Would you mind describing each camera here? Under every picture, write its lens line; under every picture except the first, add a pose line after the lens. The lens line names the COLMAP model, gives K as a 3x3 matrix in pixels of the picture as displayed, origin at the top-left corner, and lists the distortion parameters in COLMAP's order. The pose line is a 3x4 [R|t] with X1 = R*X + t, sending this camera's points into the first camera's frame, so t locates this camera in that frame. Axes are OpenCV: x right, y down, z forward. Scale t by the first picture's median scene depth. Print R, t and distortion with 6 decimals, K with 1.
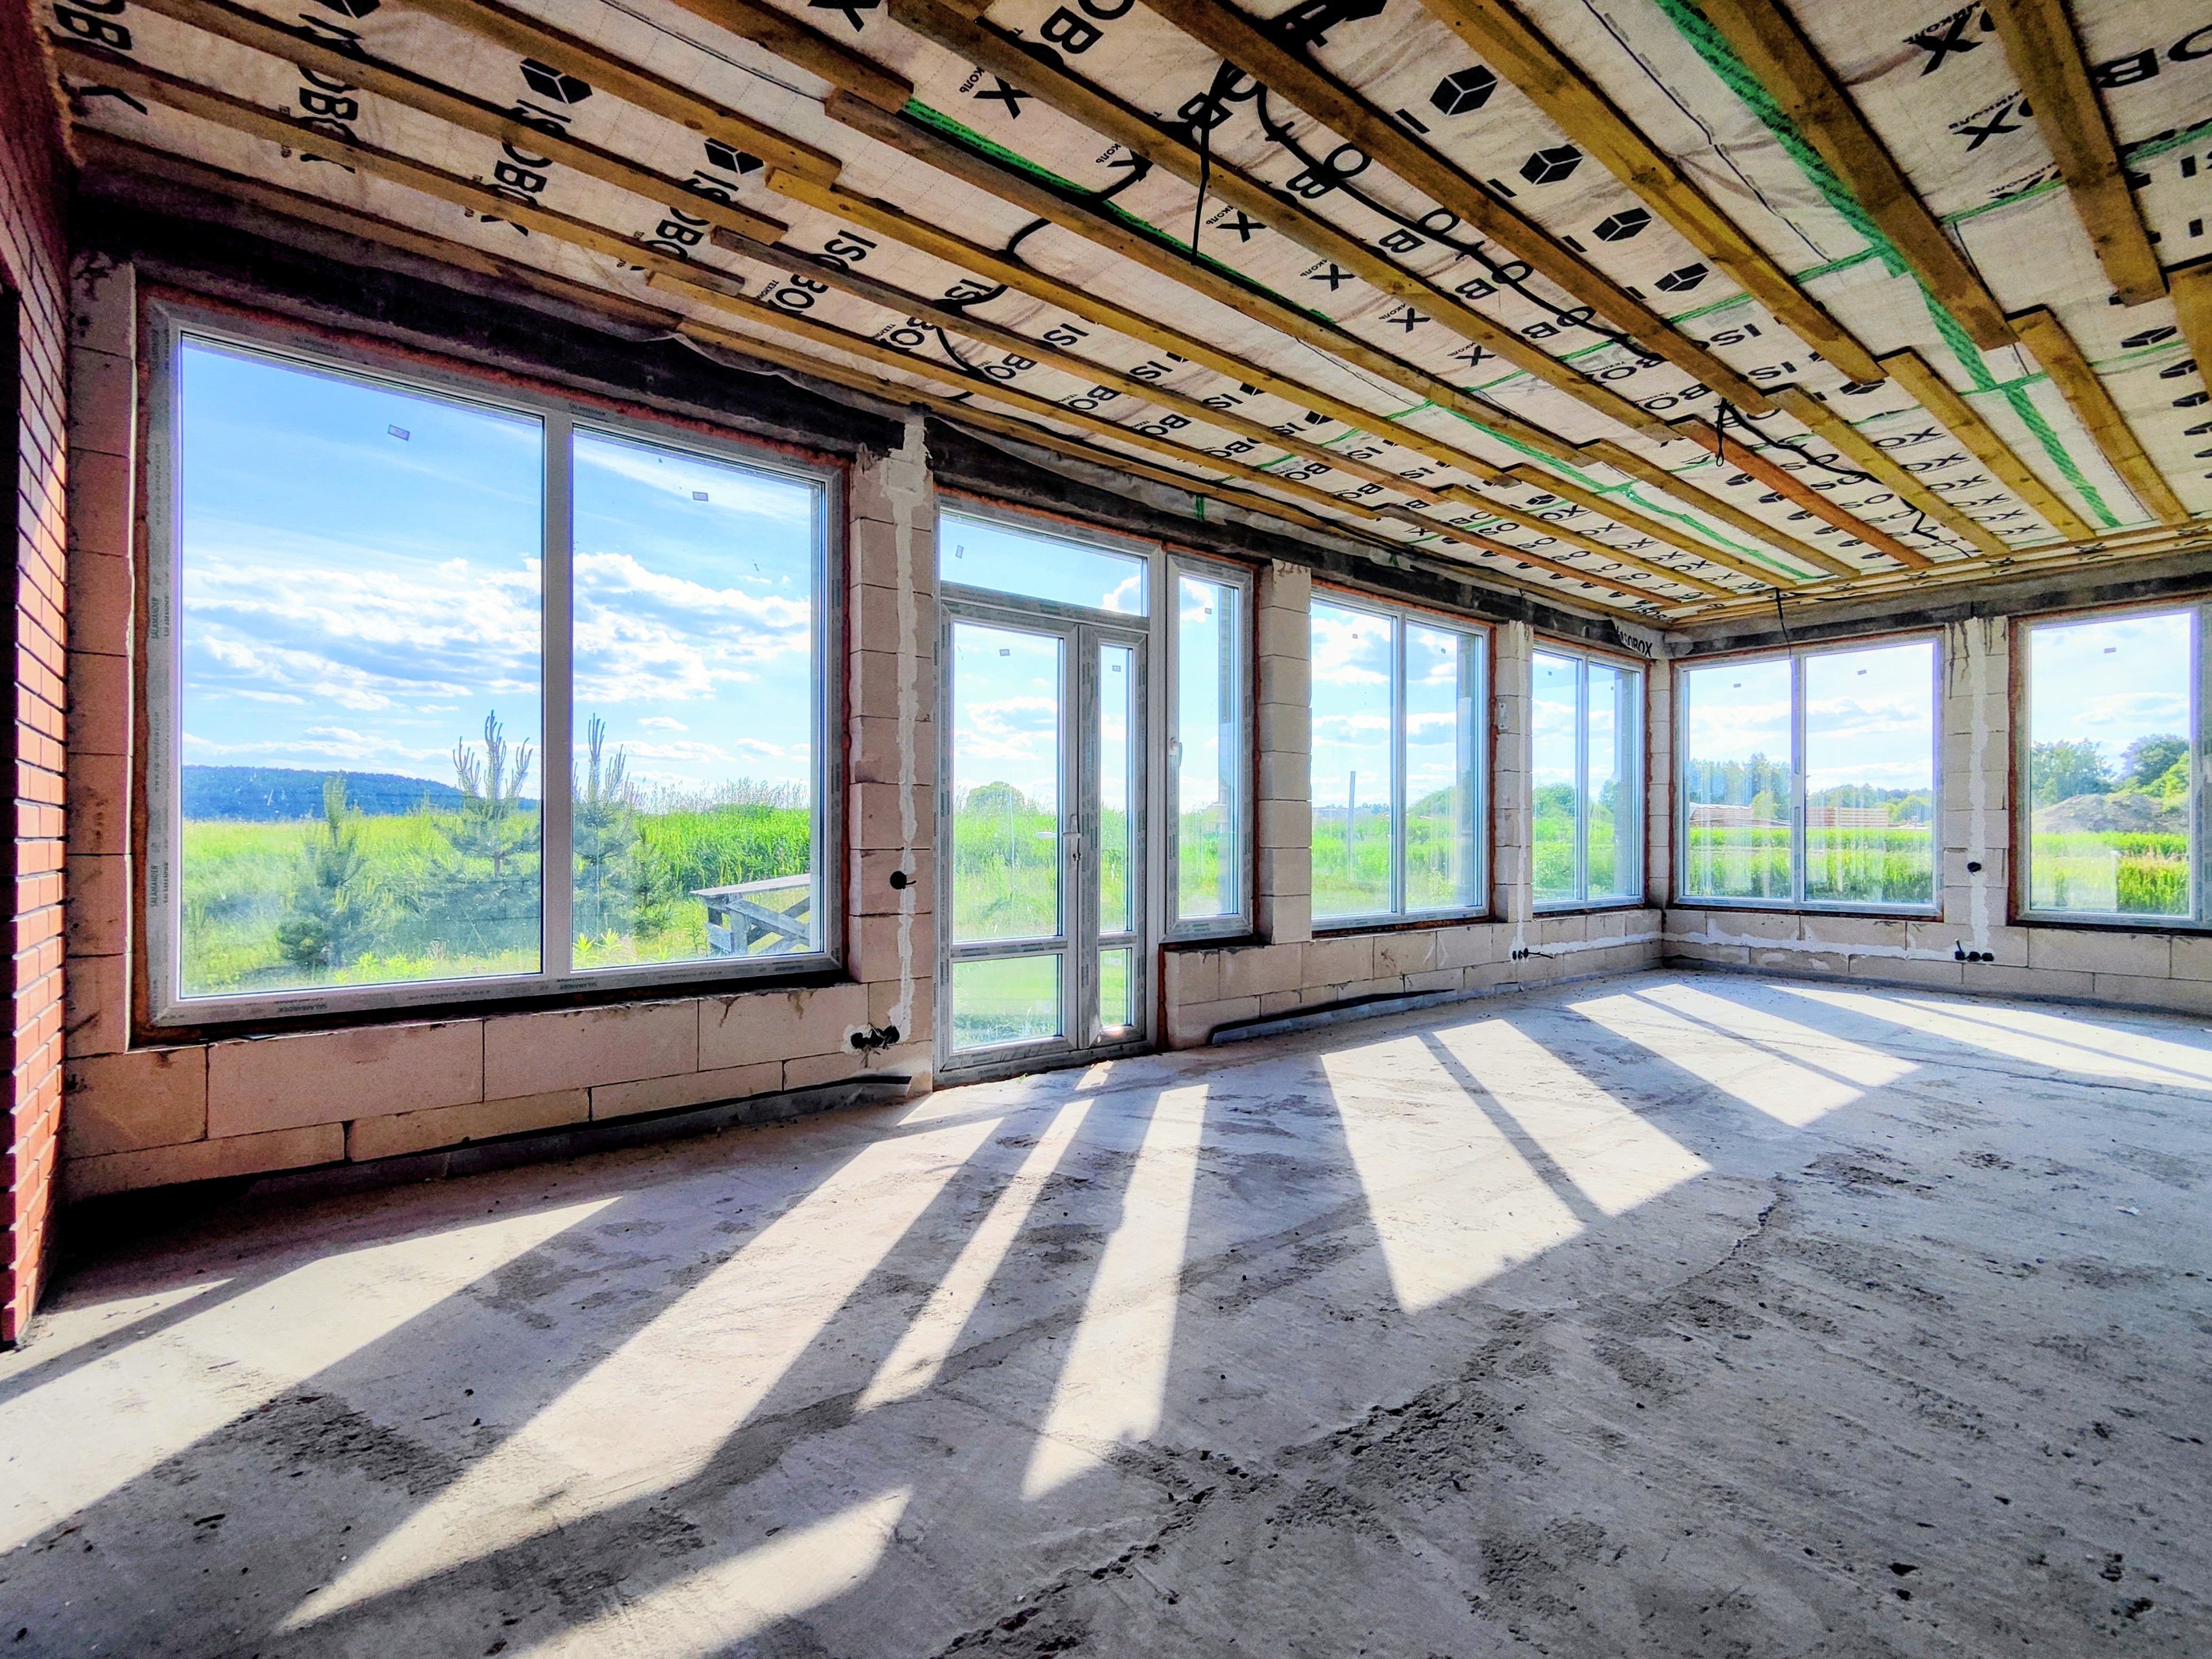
lens RADIAL K [[1030.8, 0, 1104.9], [0, 1030.8, 830.7], [0, 0, 1]] dist [-0.000180, -0.000309]
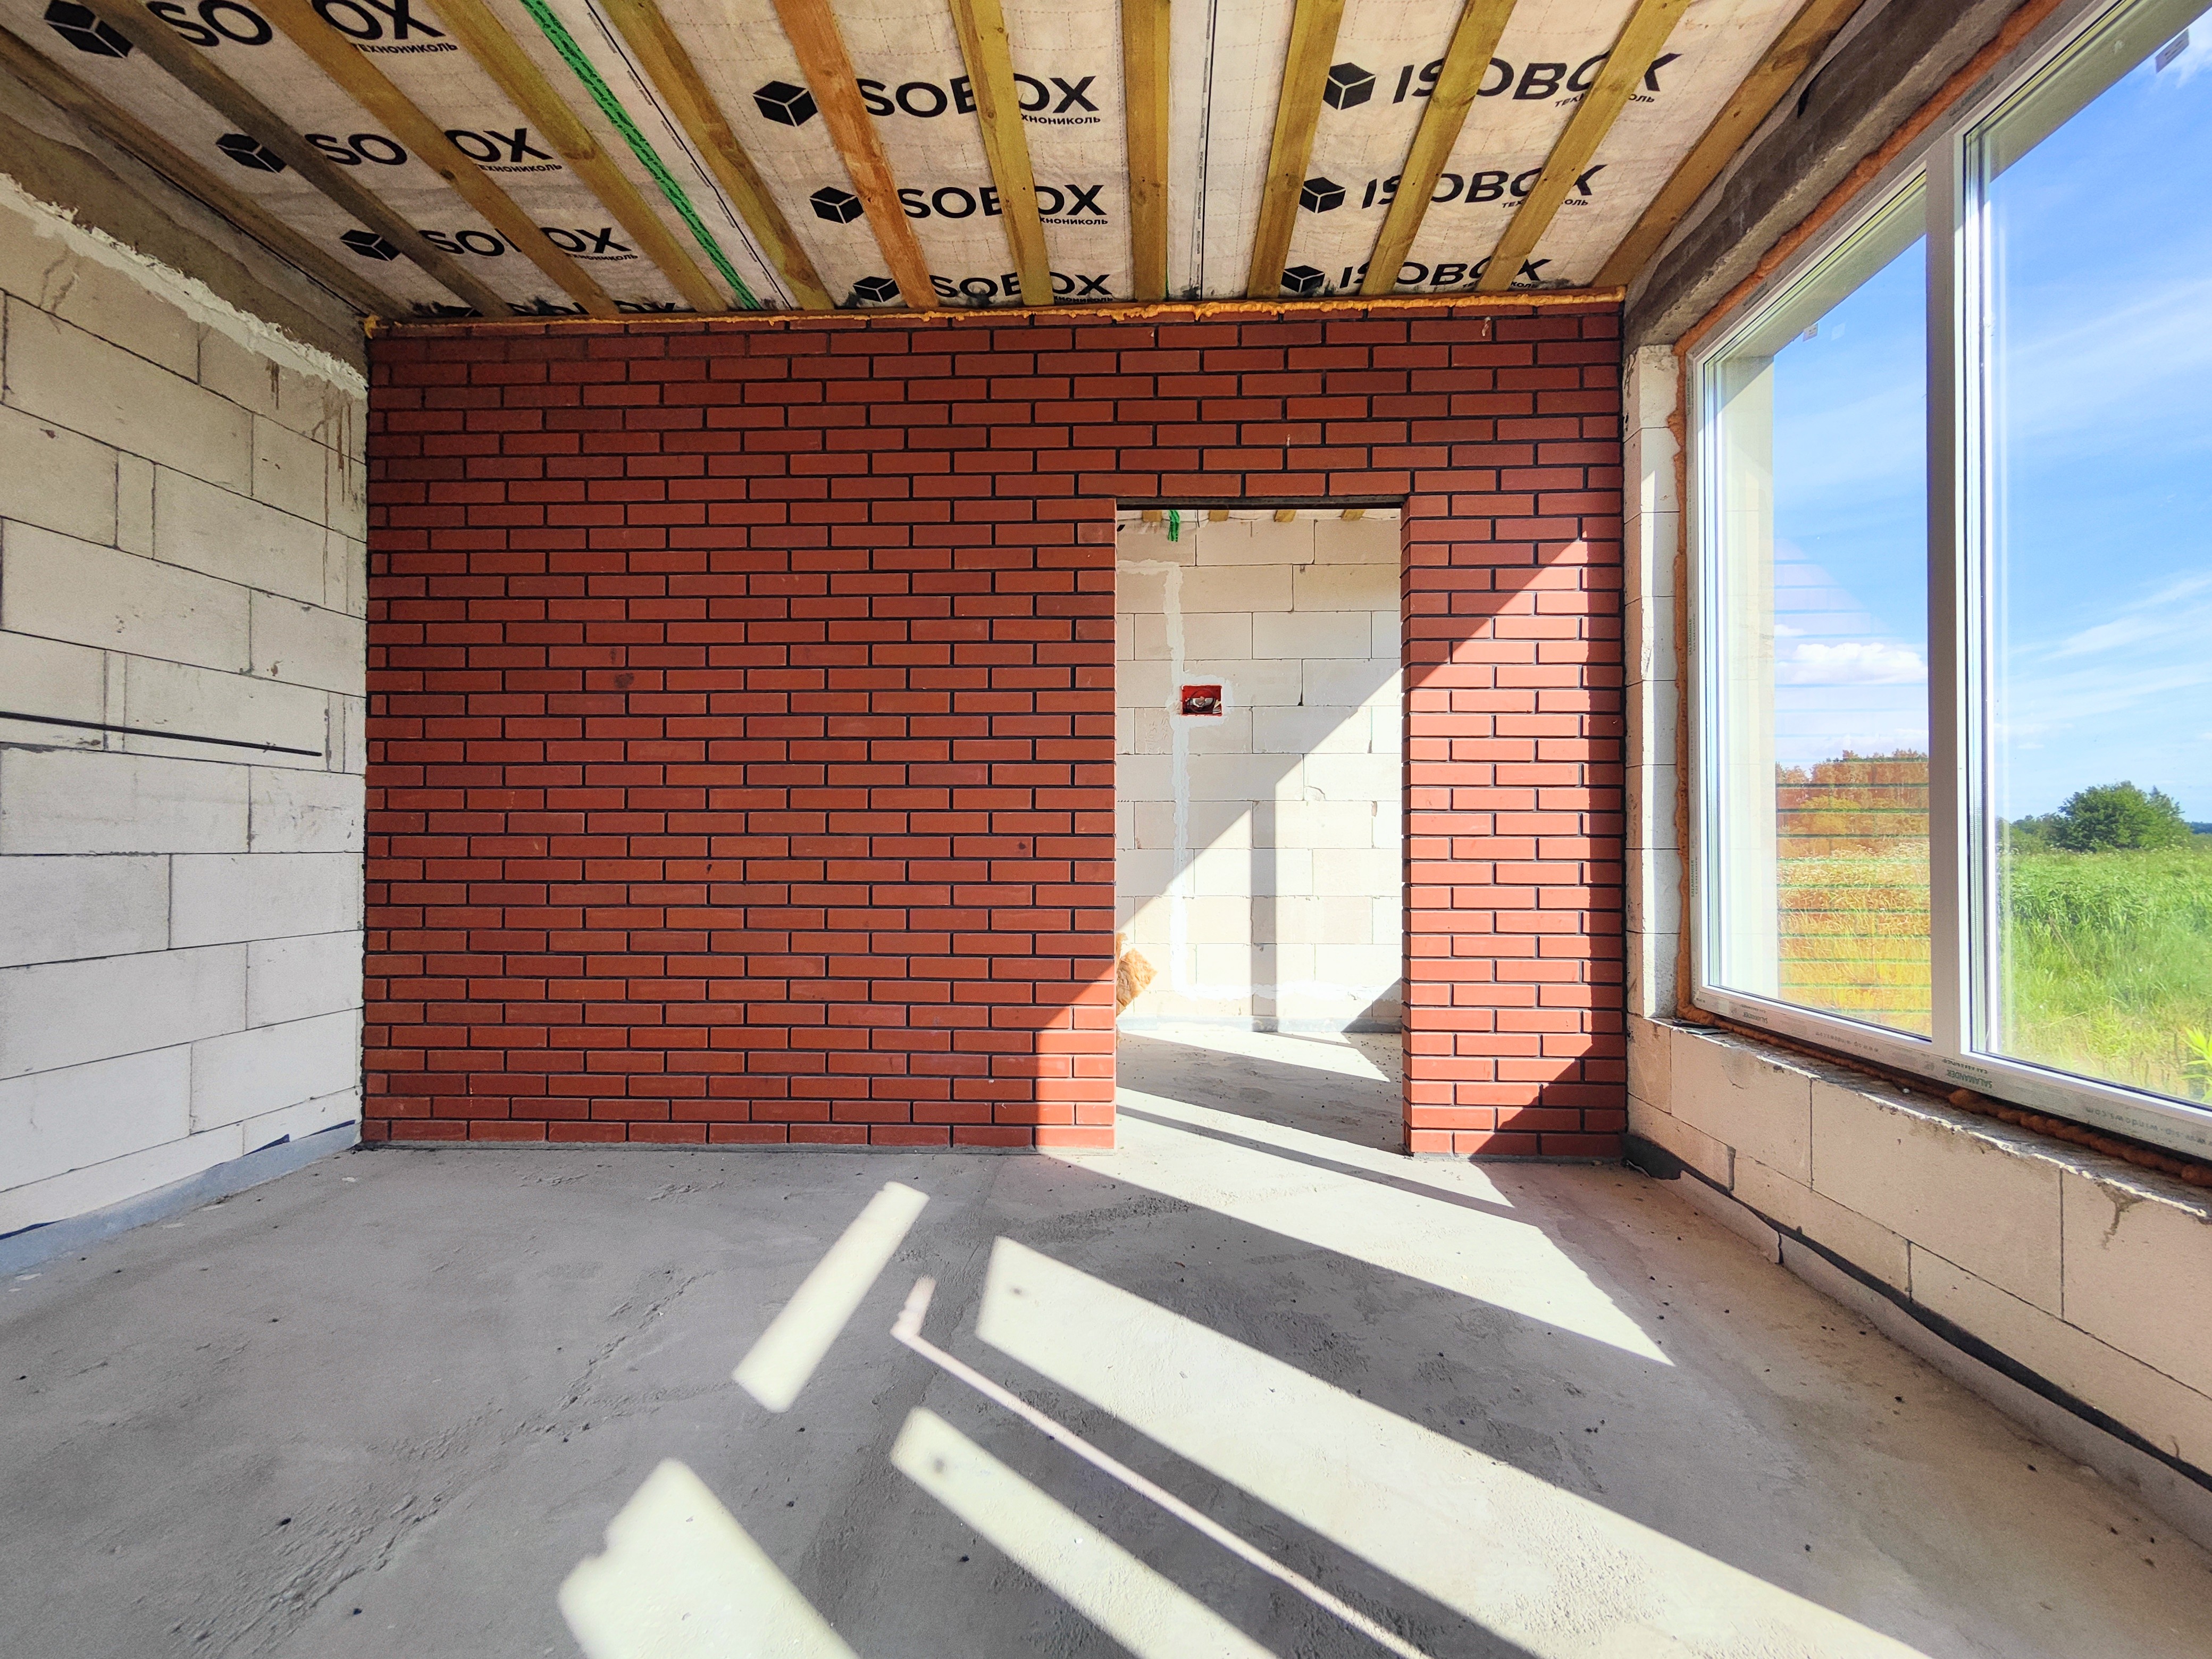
lens RADIAL K [[1030.8, 0, 1105.2], [0, 1030.8, 832.7], [0, 0, 1]] dist [-0.000180, -0.000309]
pose [[-0.665923, -0.009846, -0.745955, 0.289830], [-0.000504, 0.999919, -0.012748, 0.019024], [0.746020, -0.008113, -0.665874, 1.147365]]
